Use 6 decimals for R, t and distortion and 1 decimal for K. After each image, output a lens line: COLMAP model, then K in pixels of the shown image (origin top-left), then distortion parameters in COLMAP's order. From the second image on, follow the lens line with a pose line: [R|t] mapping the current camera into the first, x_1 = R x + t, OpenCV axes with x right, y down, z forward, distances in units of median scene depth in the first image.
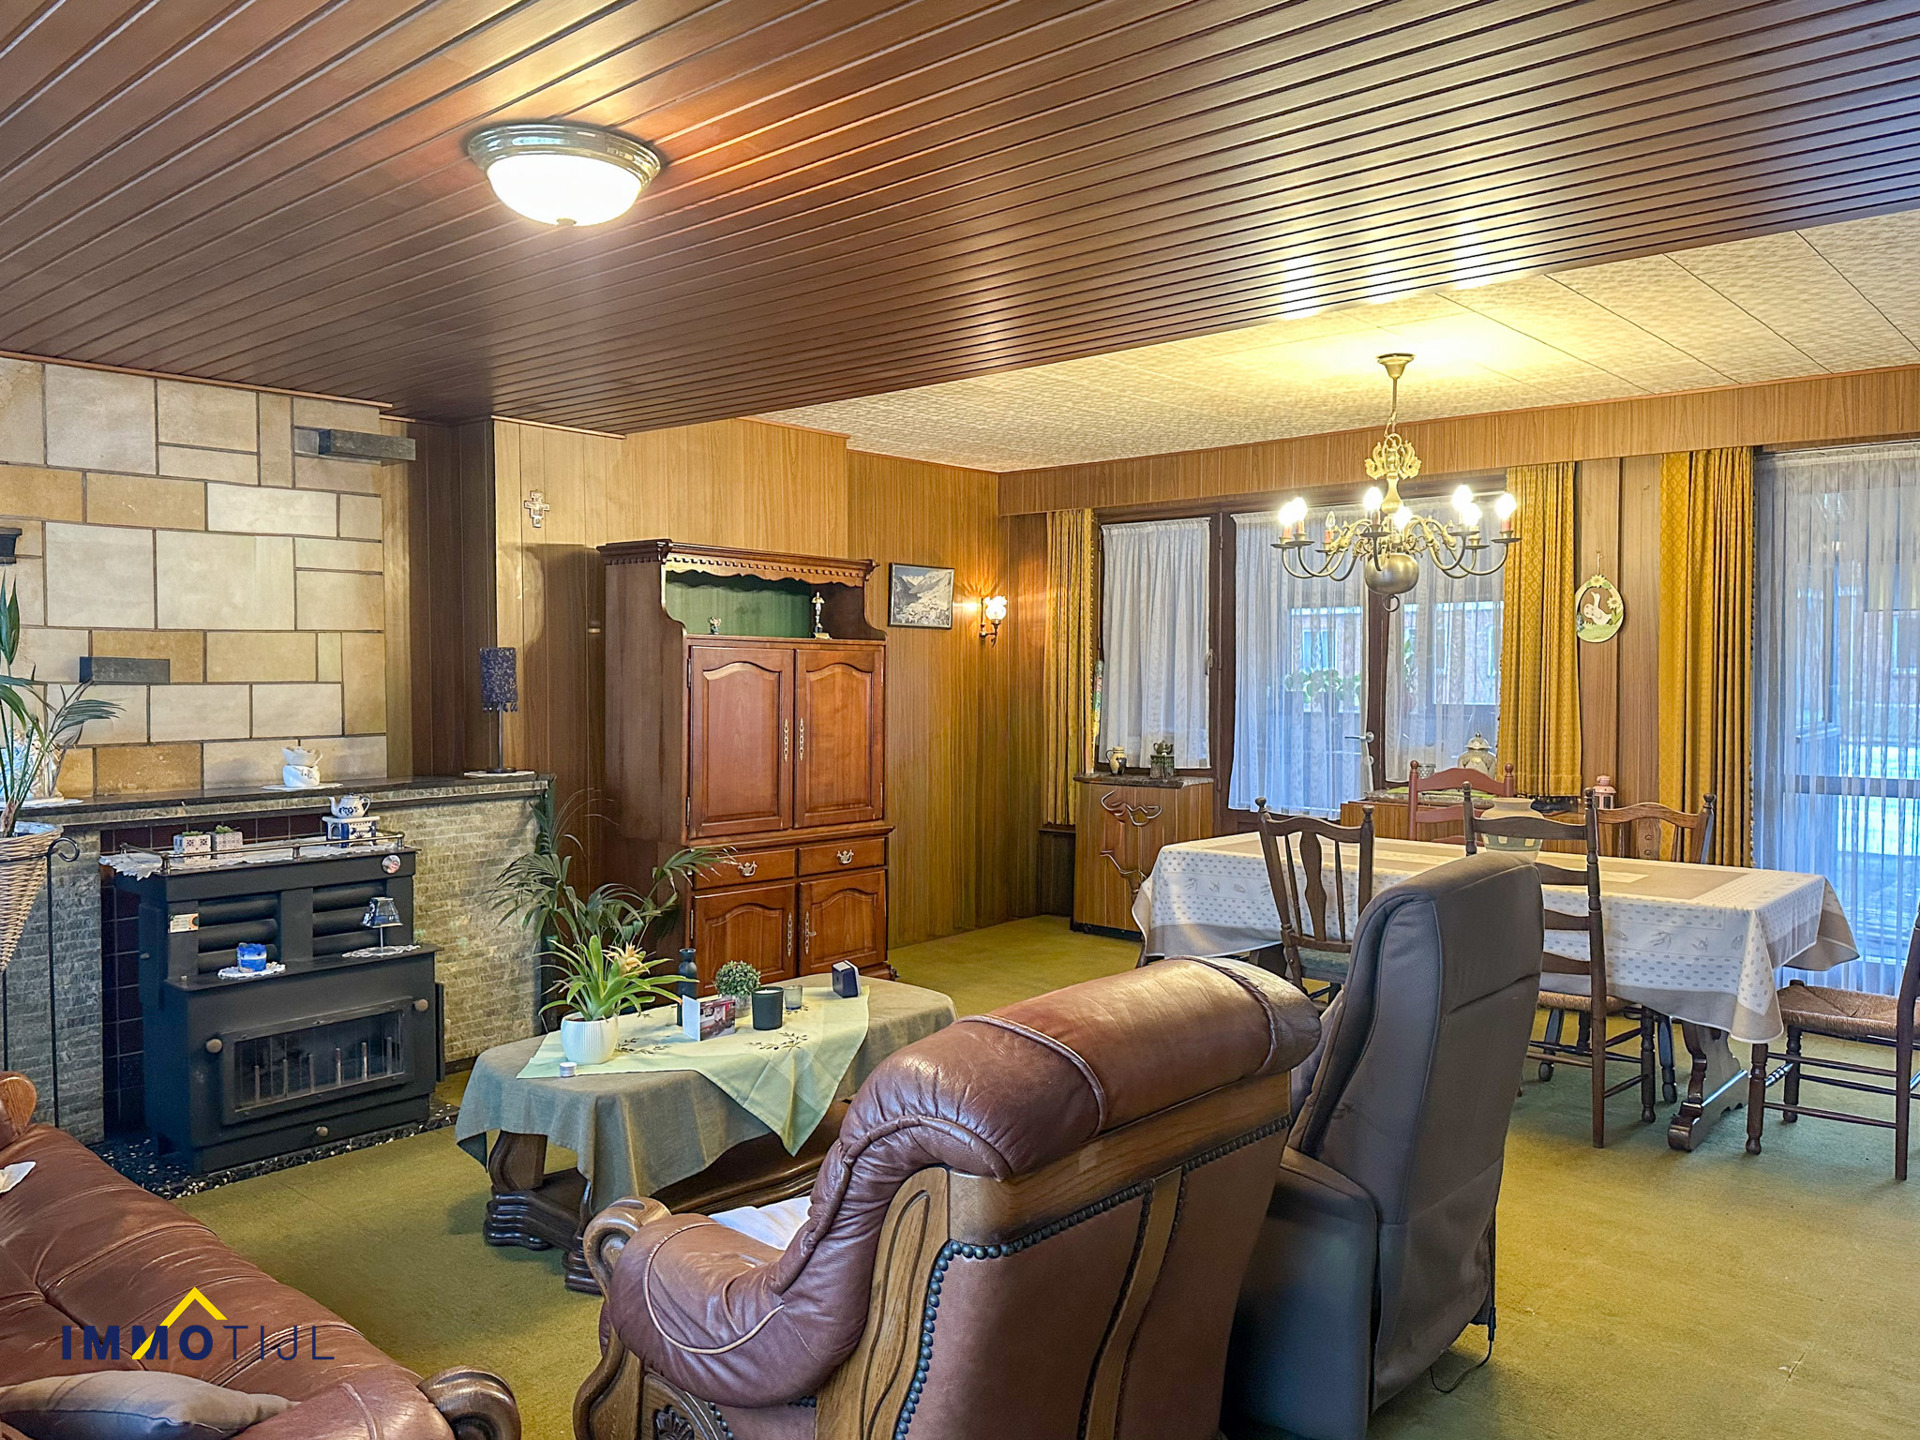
lens RADIAL K [[1489.2, 0, 960.0], [0, 1489.2, 720.0], [0, 0, 1]] dist [0.007058, 0.002354]
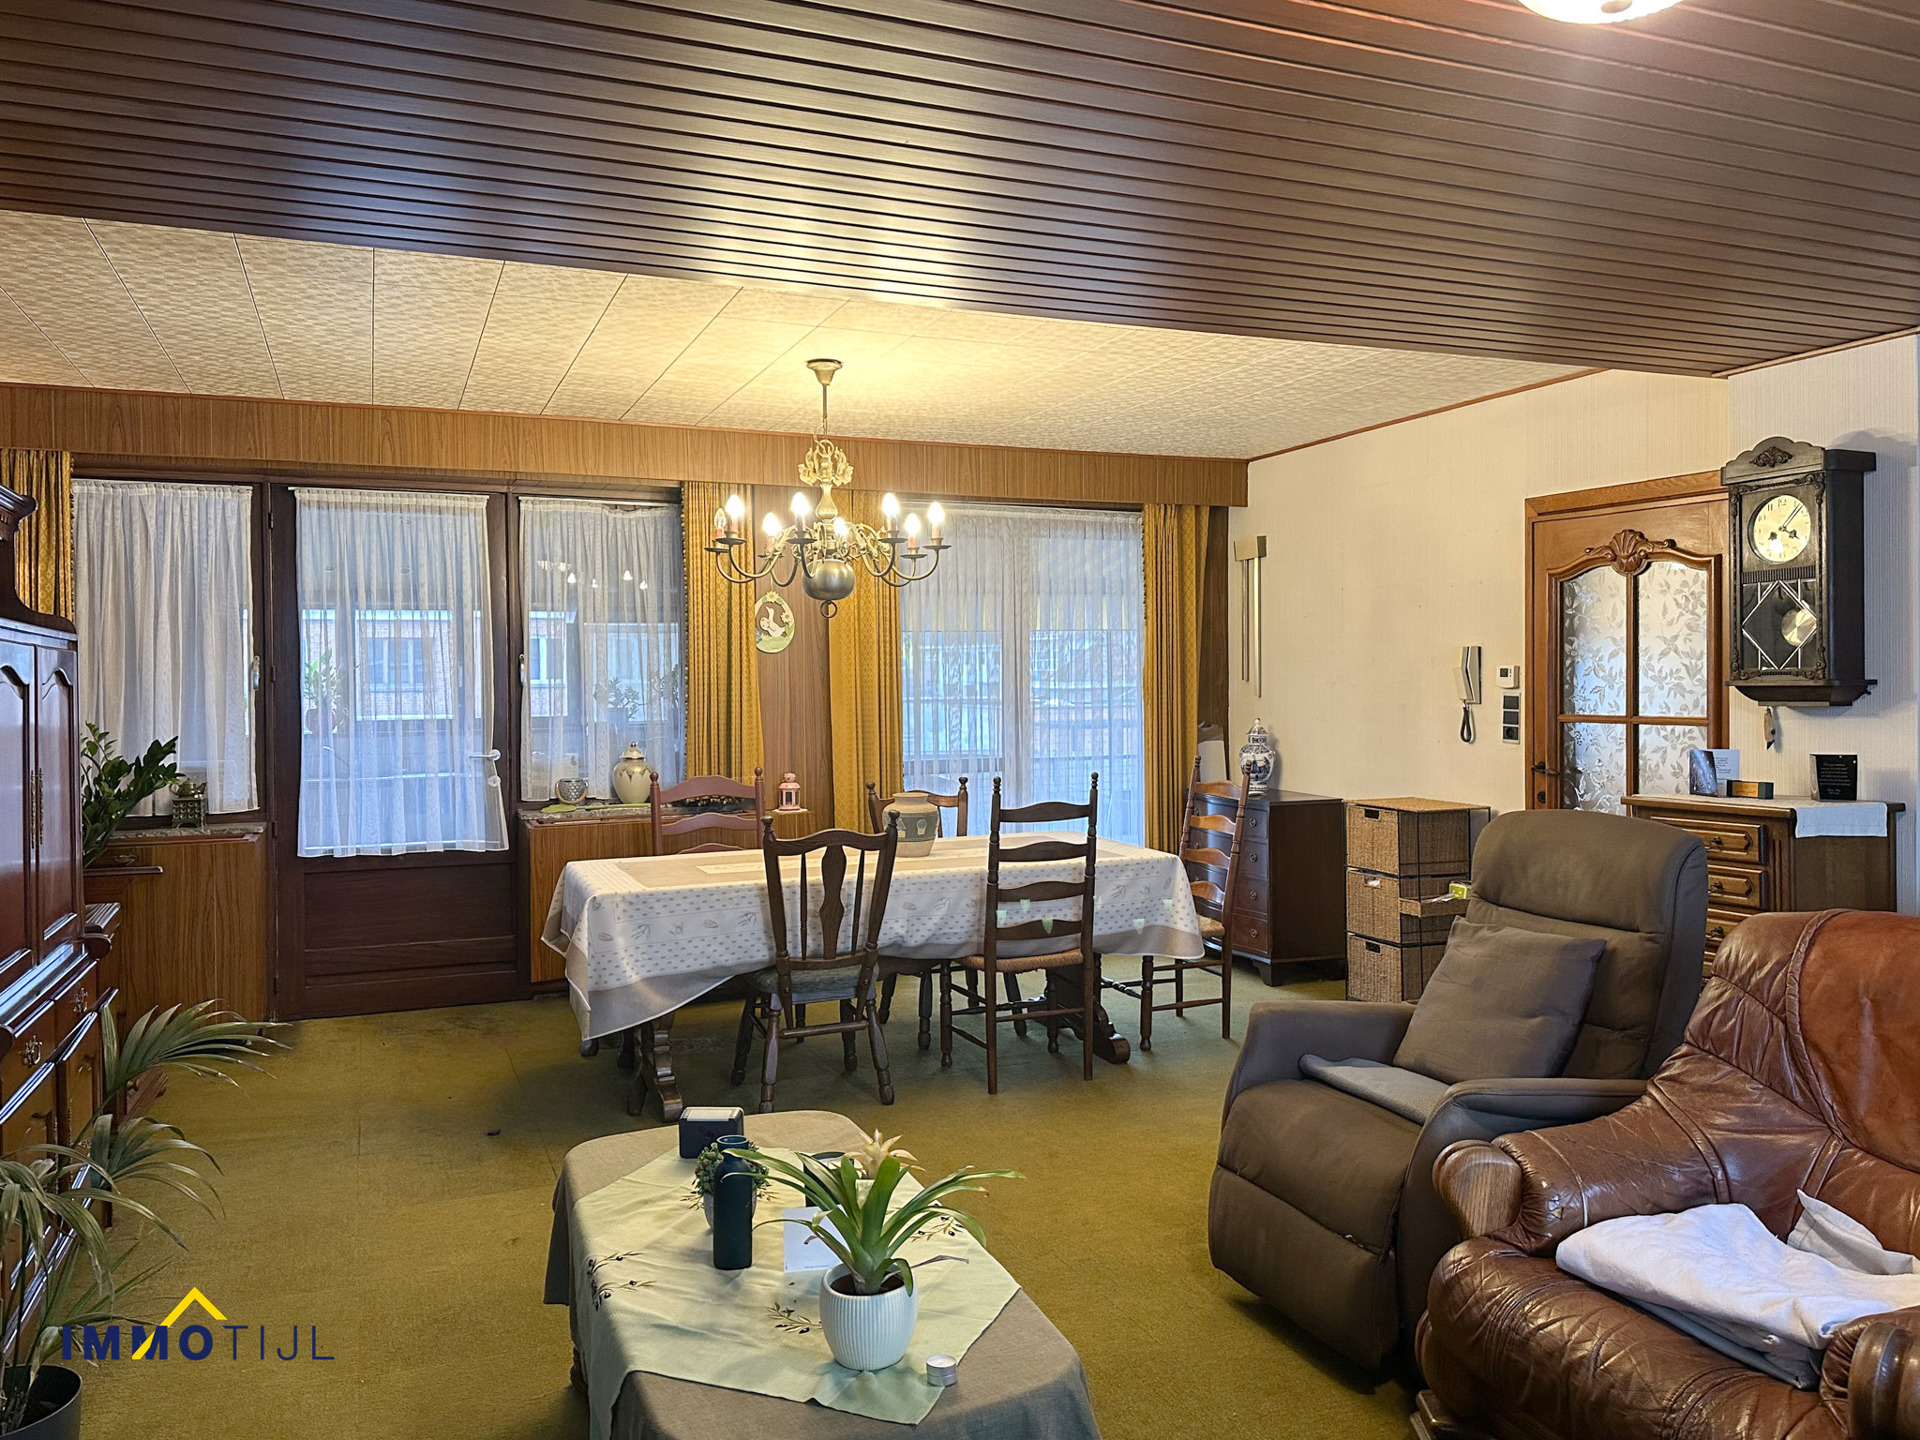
lens RADIAL K [[1351.8, 0, 949.1], [0, 1351.8, 693.5], [0, 0, 1]] dist [0.142915, -0.203893]
pose [[0.408742, -0.013976, 0.912543, -0.486245], [0.042654, 0.999083, -0.003804, -0.014231], [-0.911653, 0.040479, 0.408963, 0.532216]]
